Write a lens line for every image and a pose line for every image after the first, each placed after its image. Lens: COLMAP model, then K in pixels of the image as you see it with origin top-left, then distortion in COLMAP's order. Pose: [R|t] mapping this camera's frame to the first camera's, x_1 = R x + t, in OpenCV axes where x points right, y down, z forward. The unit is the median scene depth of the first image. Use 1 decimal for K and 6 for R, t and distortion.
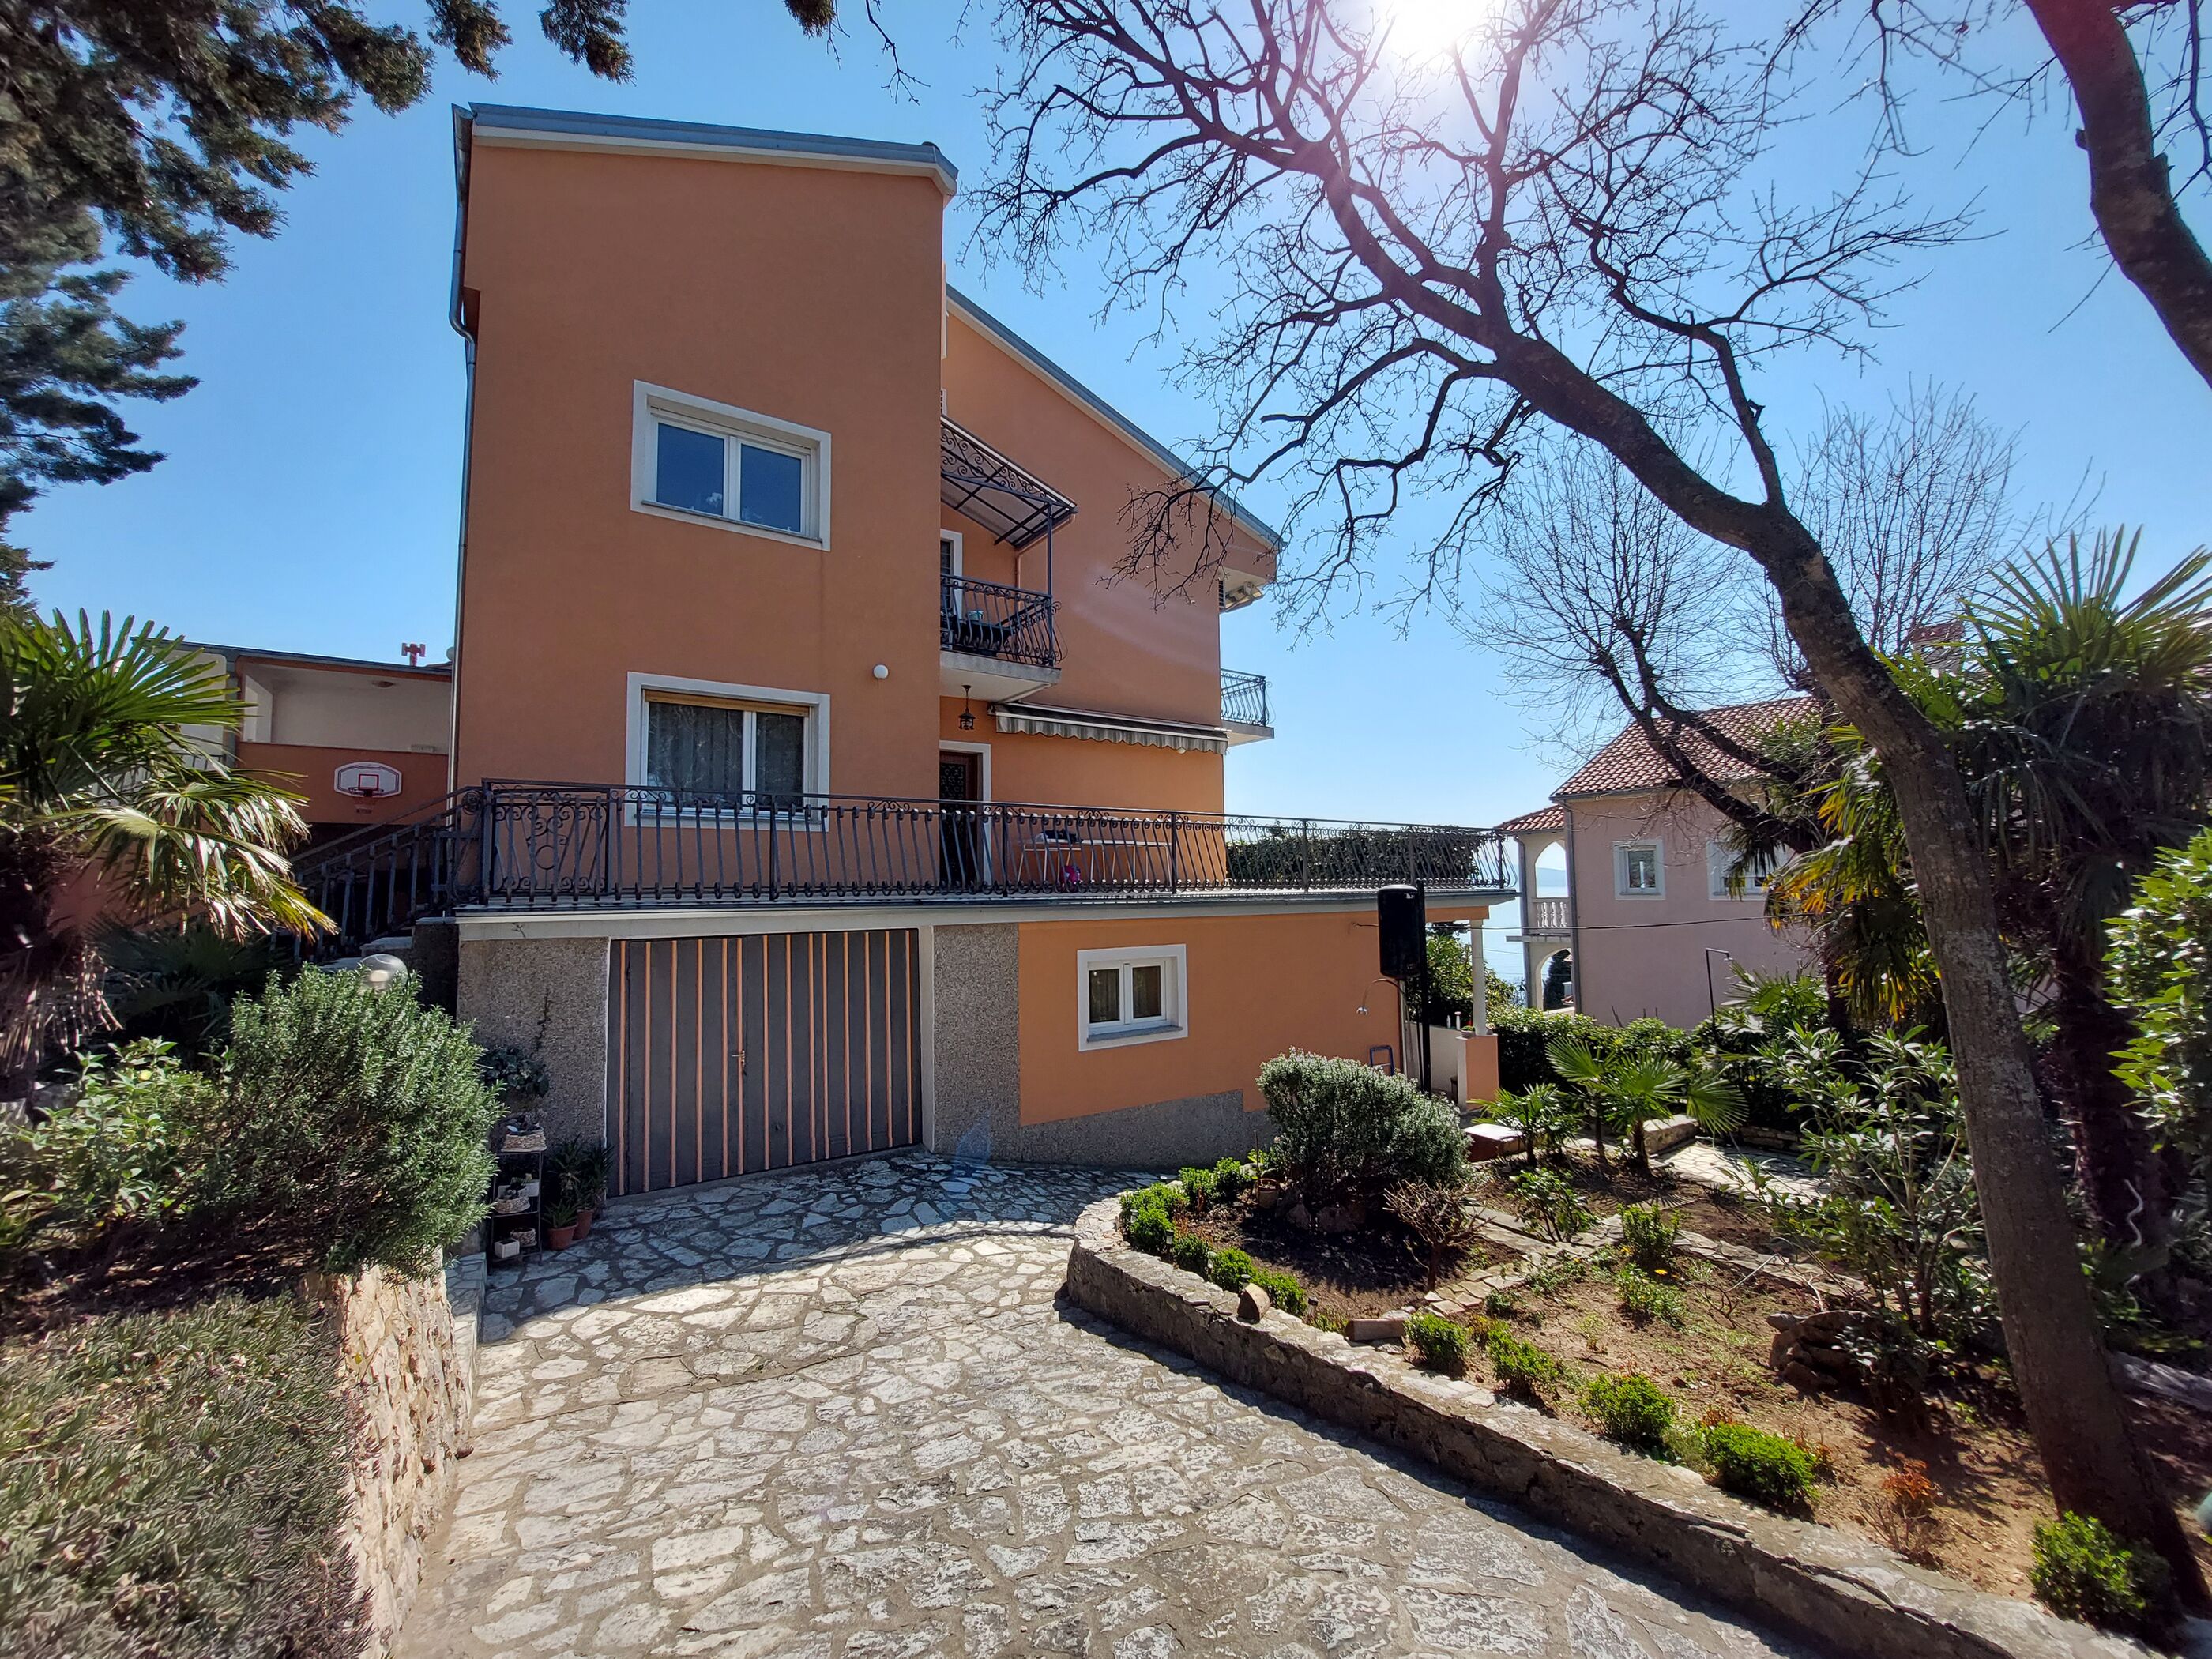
lens RADIAL K [[875.6, 0, 1104.2], [0, 875.6, 839.2], [0, 0, 1]] dist [-0.016642, -0.000919]
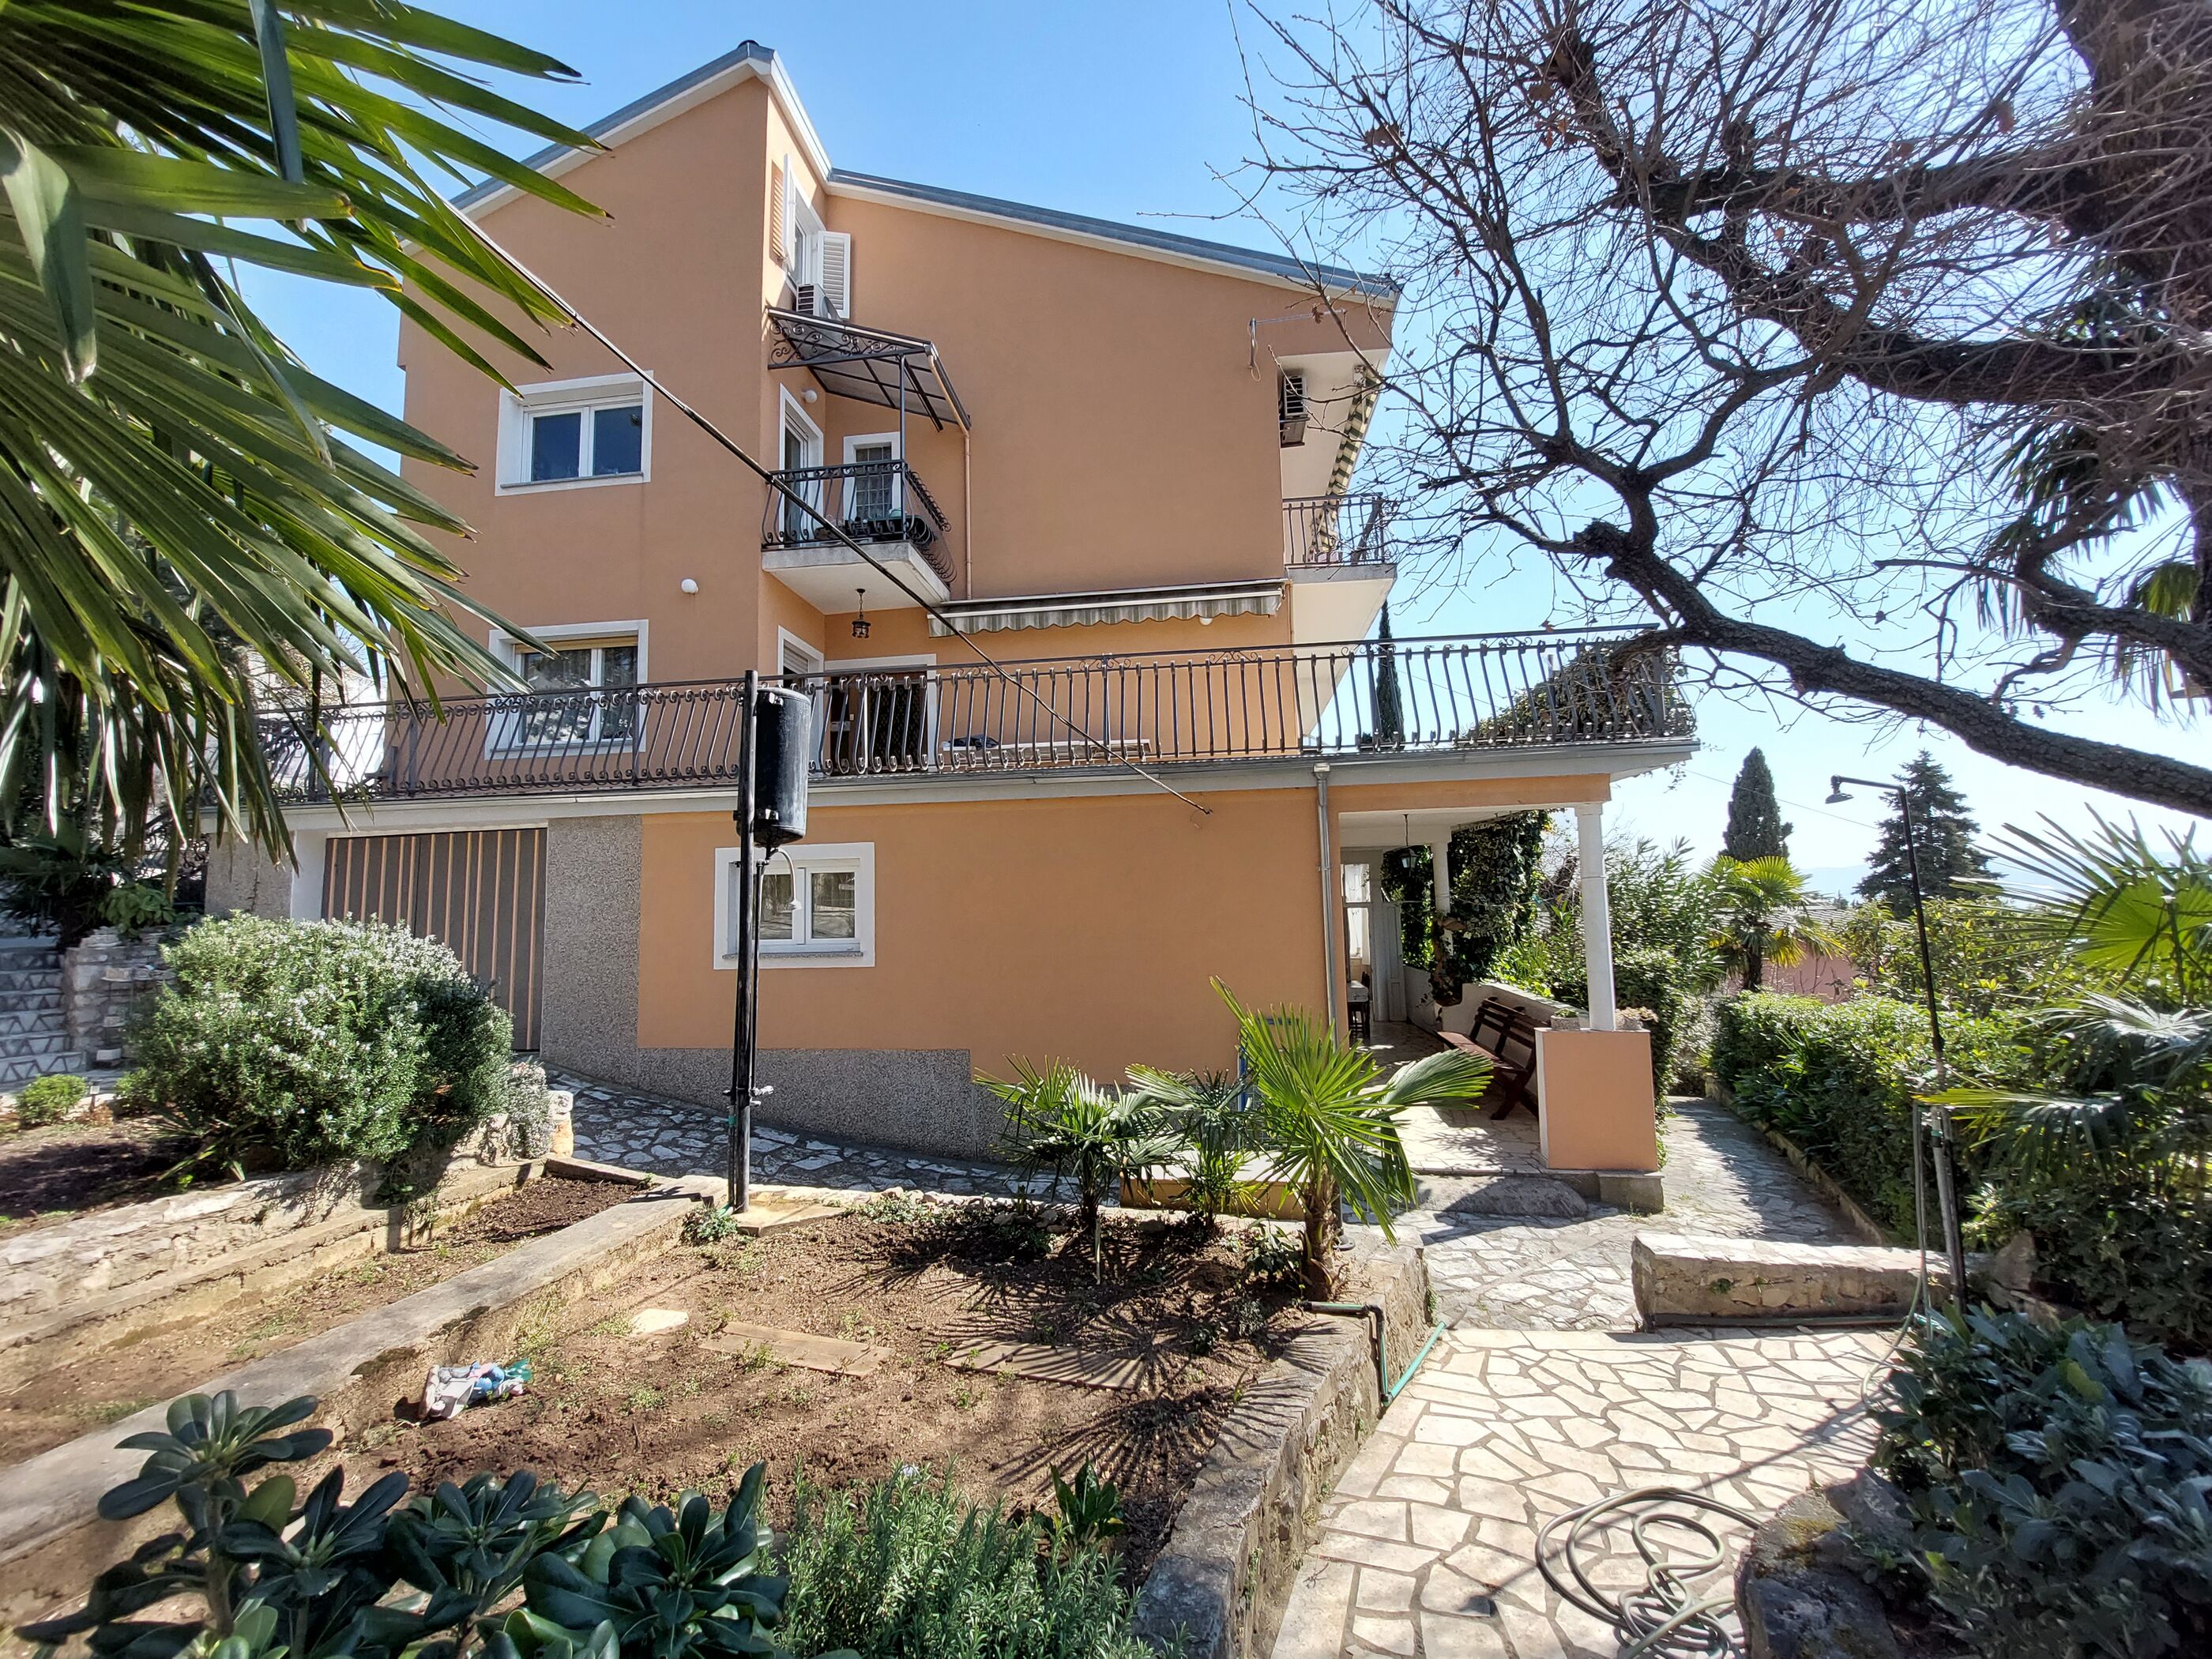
lens RADIAL K [[875.6, 0, 1104.2], [0, 875.6, 839.2], [0, 0, 1]] dist [-0.016642, -0.000919]
pose [[0.761223, -0.058657, -0.645832, 0.739521], [0.054579, 0.998162, -0.026326, 0.148823], [0.646189, -0.015209, 0.763026, 0.561576]]
